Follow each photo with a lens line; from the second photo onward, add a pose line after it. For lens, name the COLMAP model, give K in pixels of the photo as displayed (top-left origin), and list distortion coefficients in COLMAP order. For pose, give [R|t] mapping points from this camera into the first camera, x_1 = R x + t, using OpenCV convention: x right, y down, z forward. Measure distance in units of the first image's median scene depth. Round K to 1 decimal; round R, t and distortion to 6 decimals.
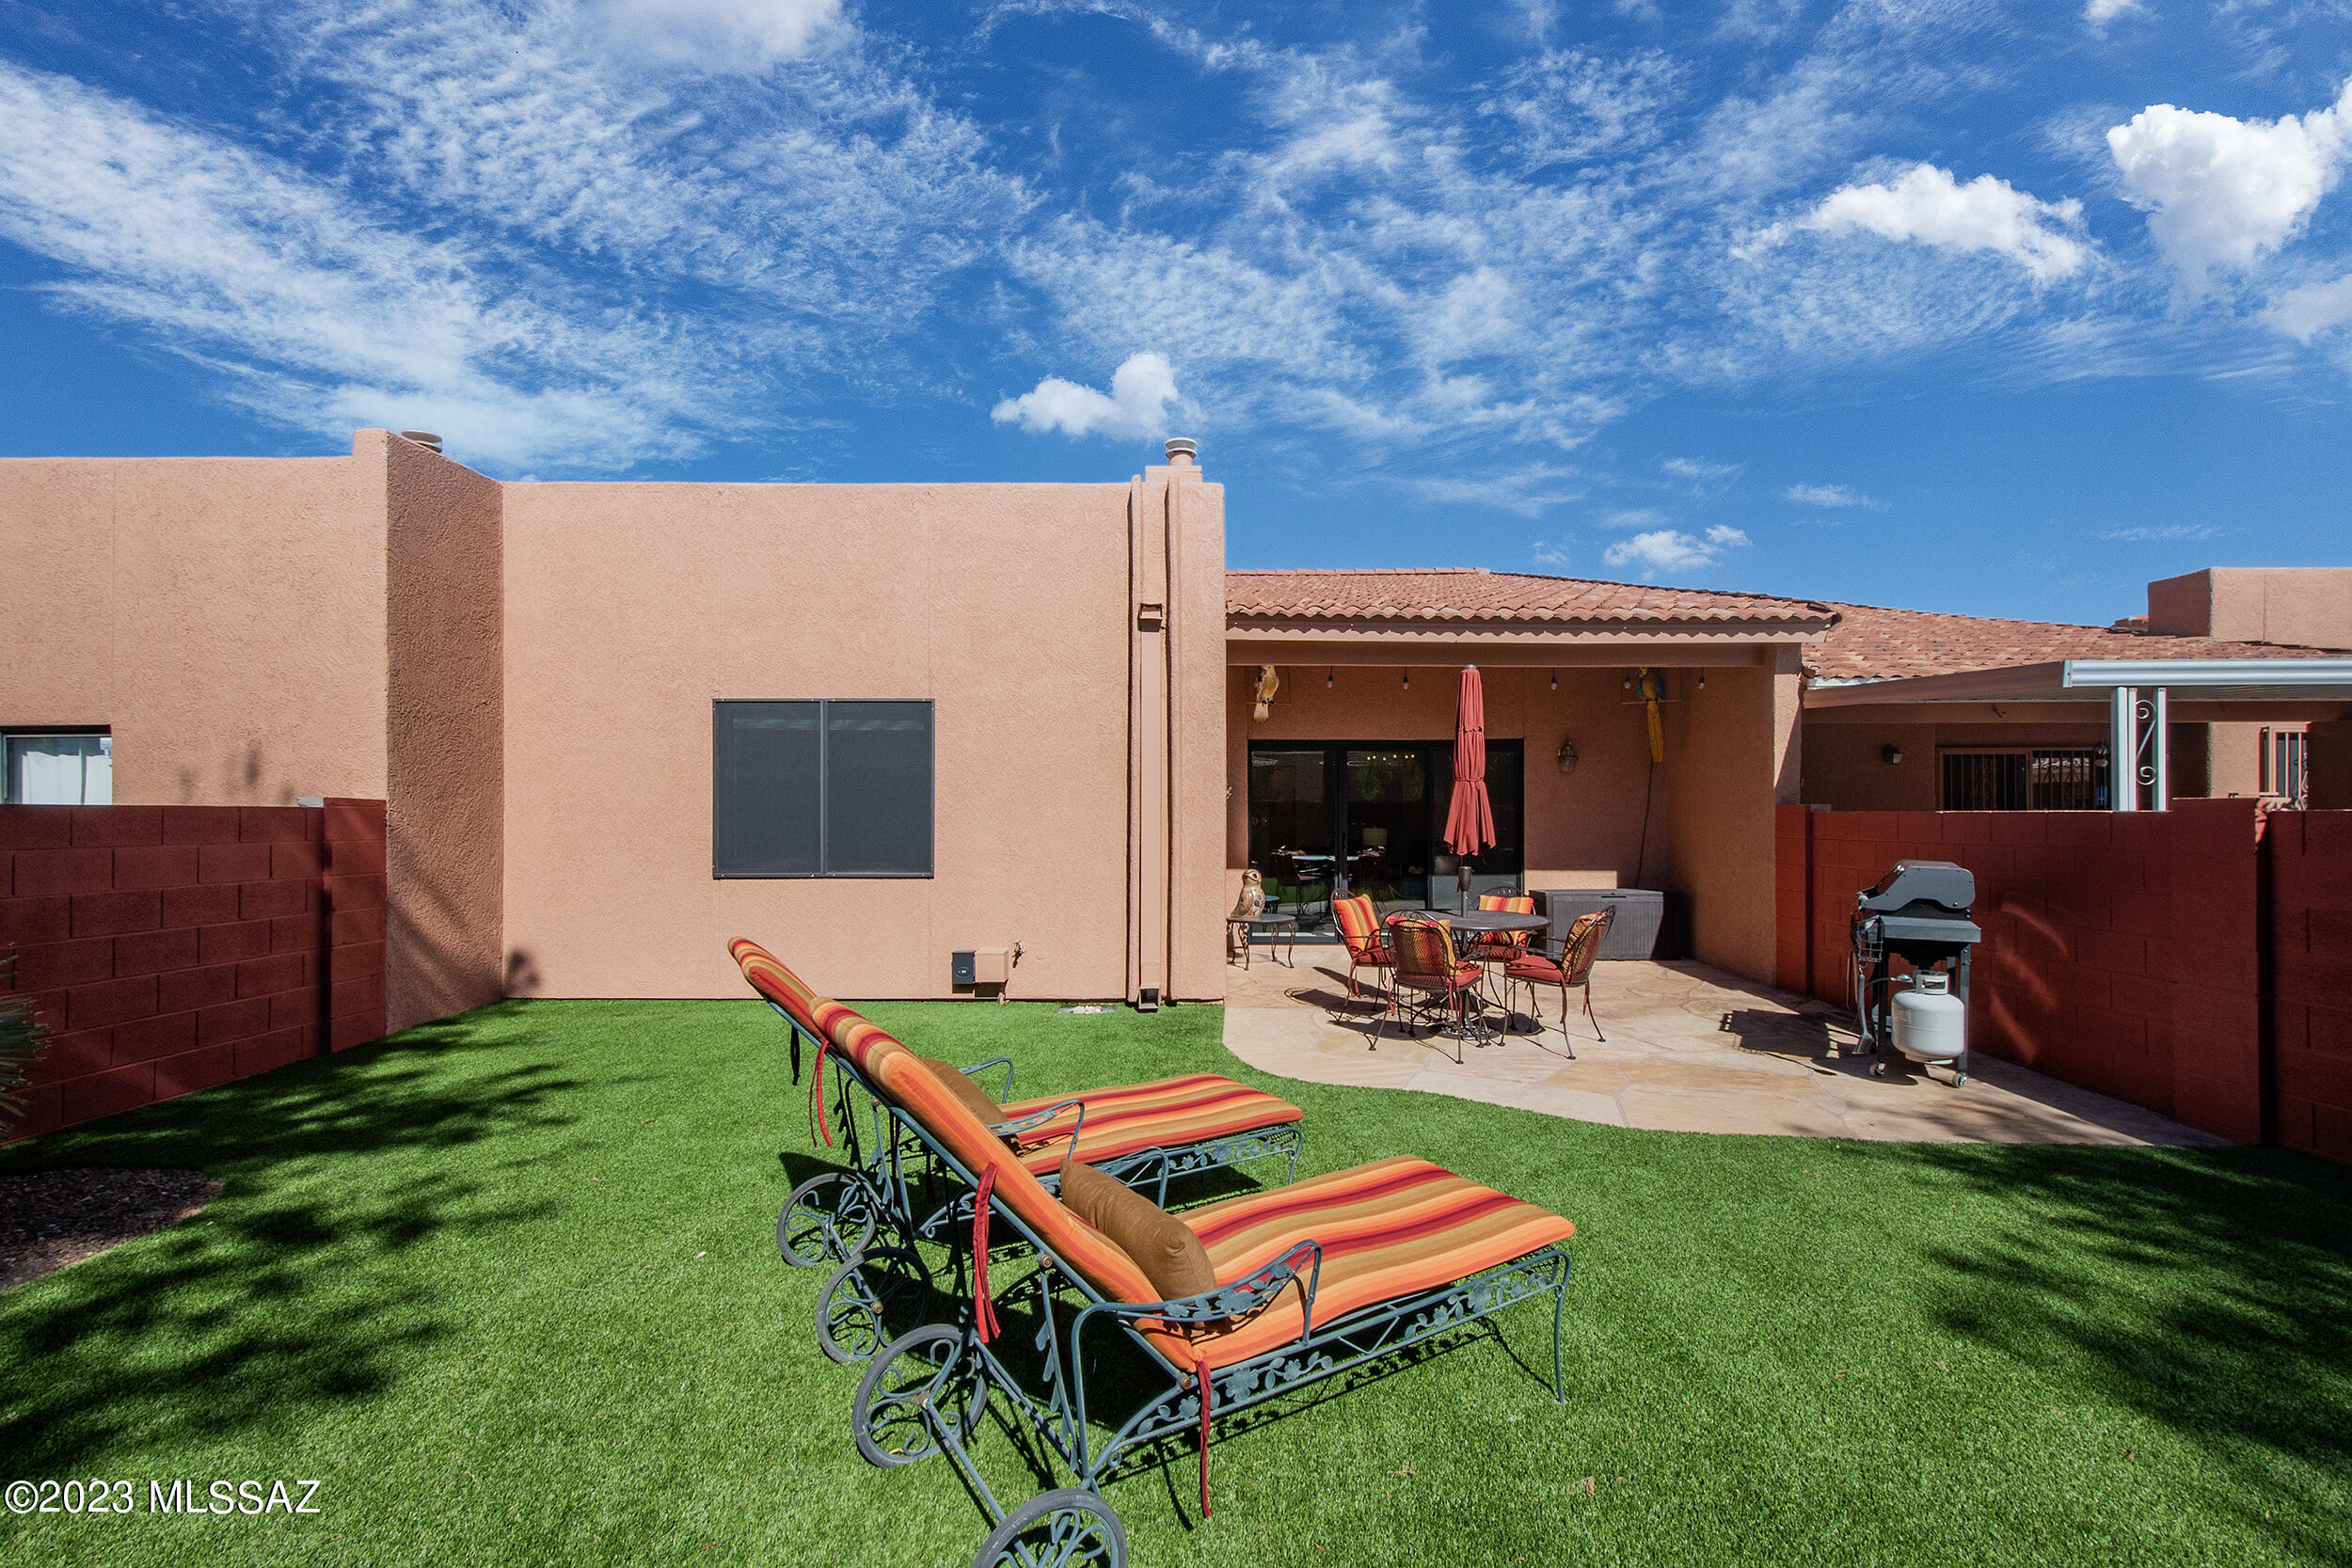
lens RADIAL K [[1027.2, 0, 1197.3], [0, 1027.2, 796.9], [0, 0, 1]] dist [0.019215, -0.004968]
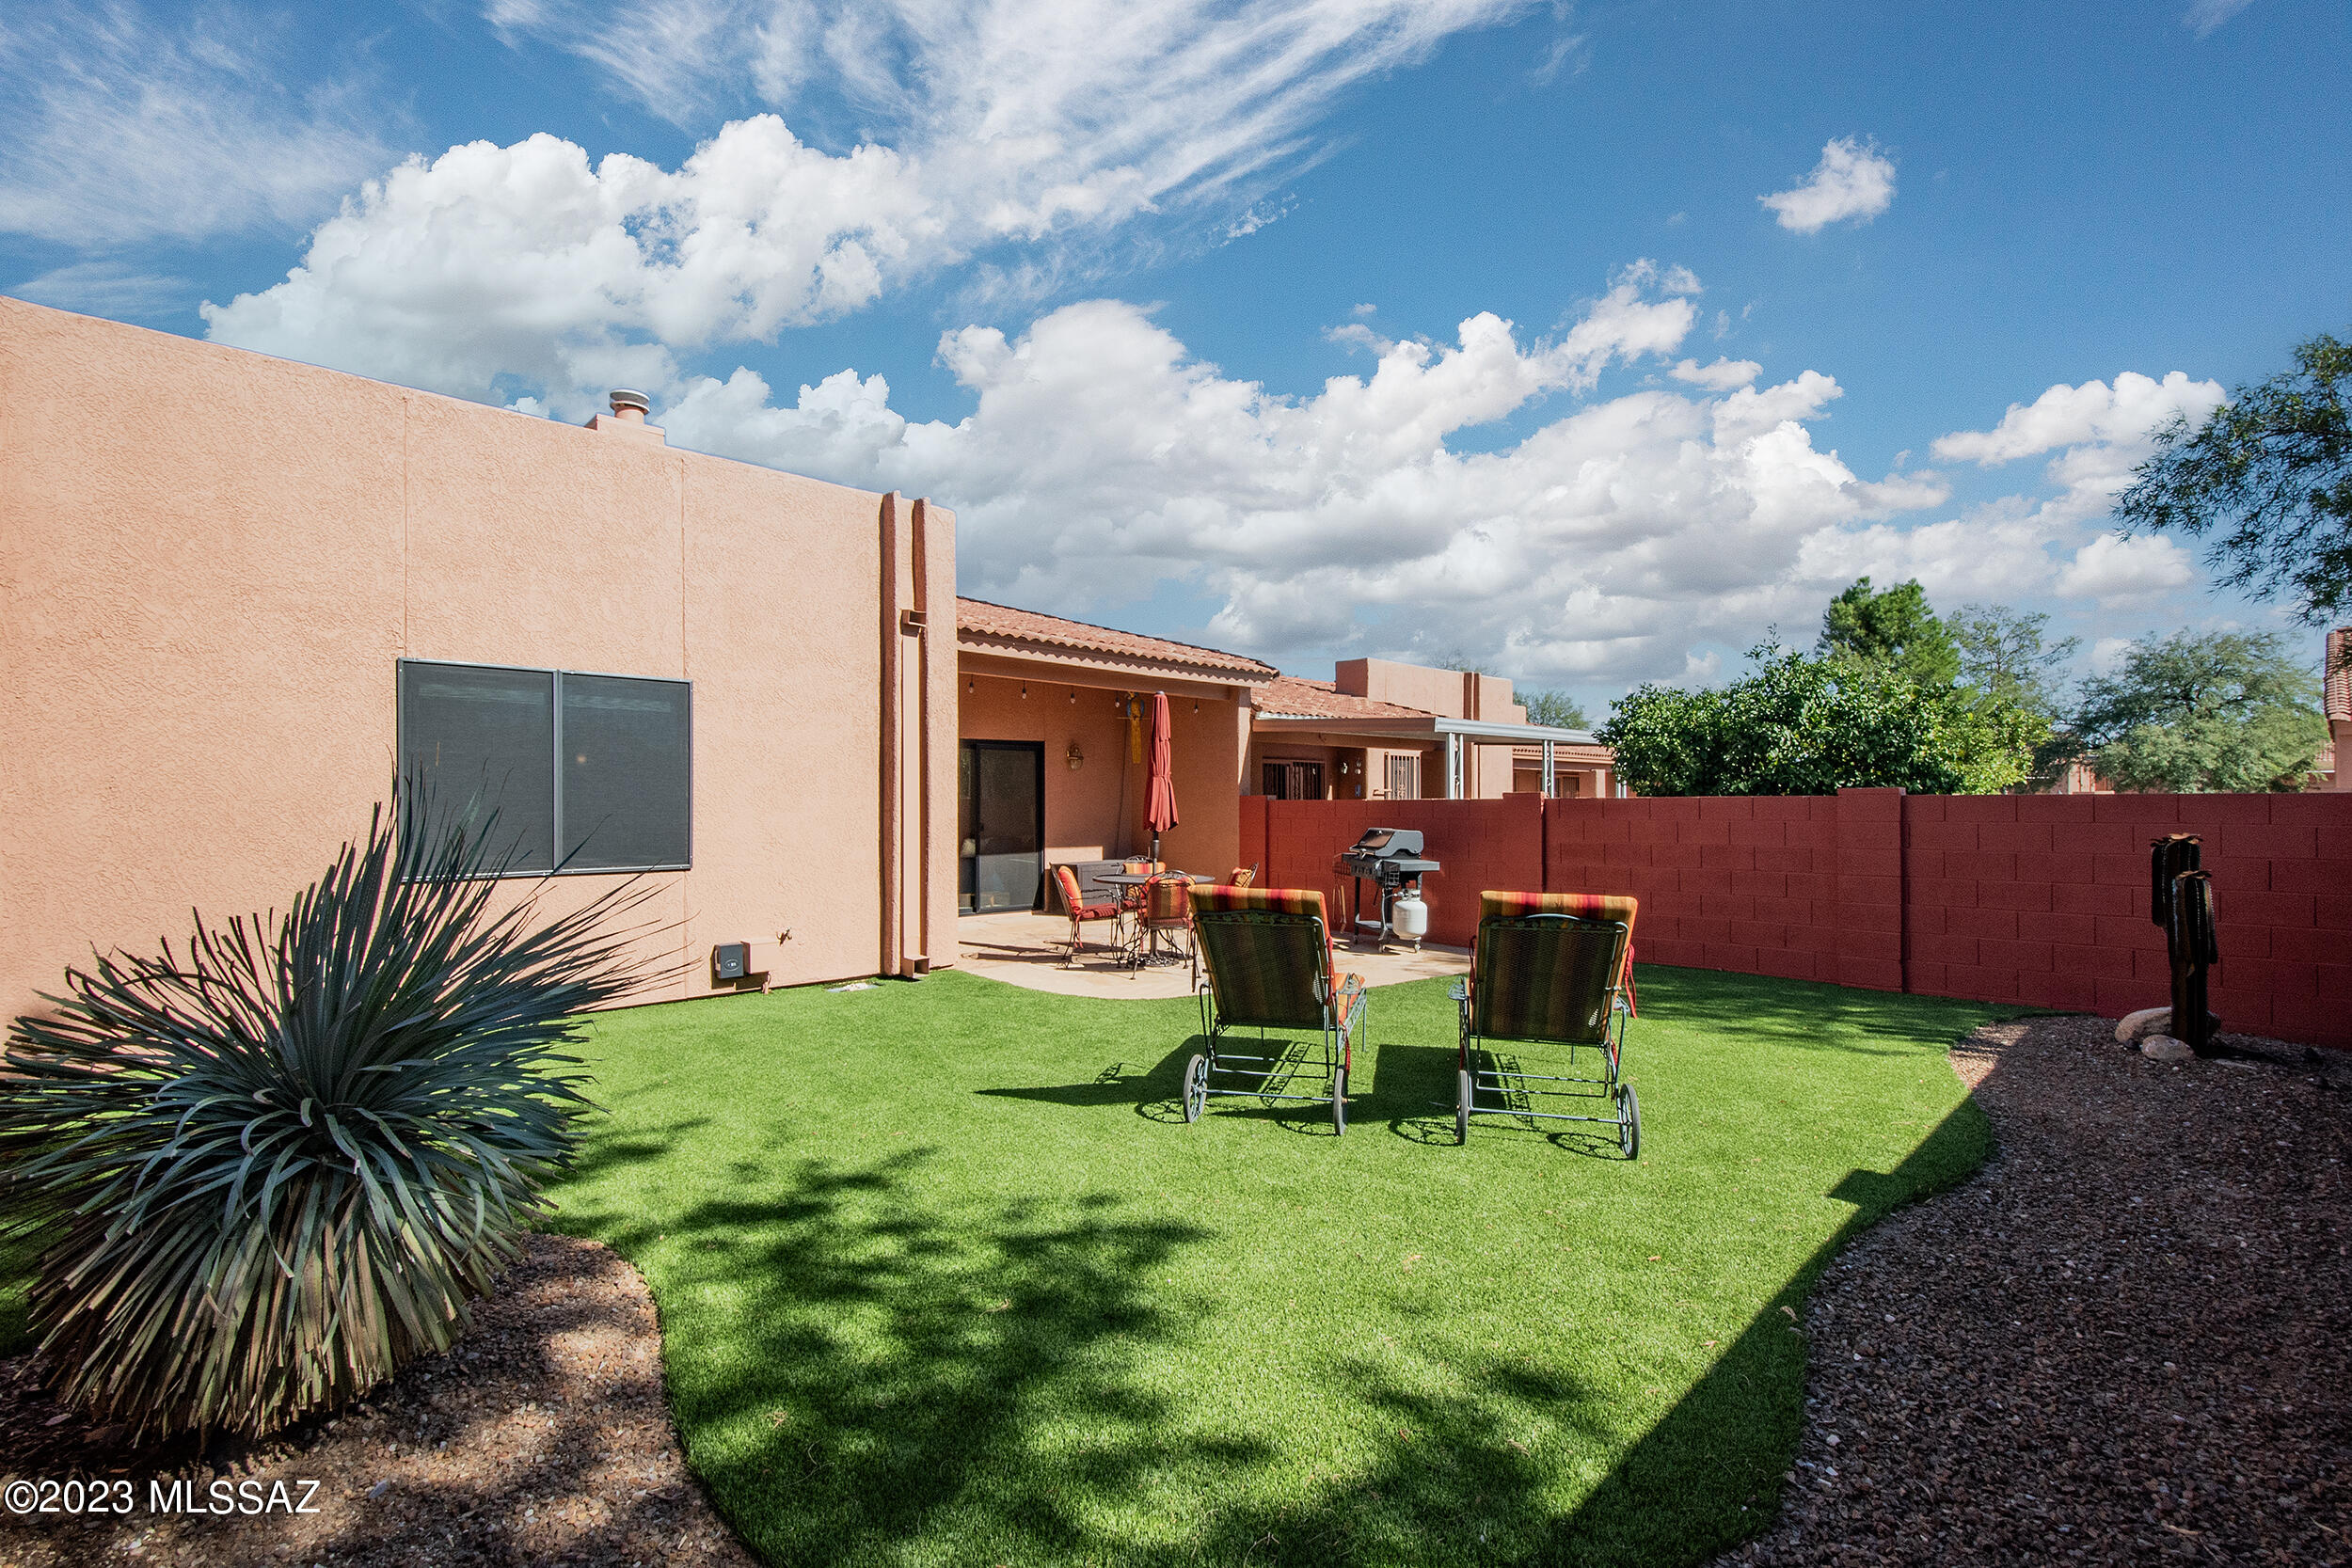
lens RADIAL K [[1027.2, 0, 1197.3], [0, 1027.2, 796.9], [0, 0, 1]] dist [0.019215, -0.004968]
pose [[0.707873, 0.002106, 0.706337, -0.596640], [-0.010047, 0.999924, 0.007087, -0.000188], [-0.706268, -0.012113, 0.707841, 0.000803]]
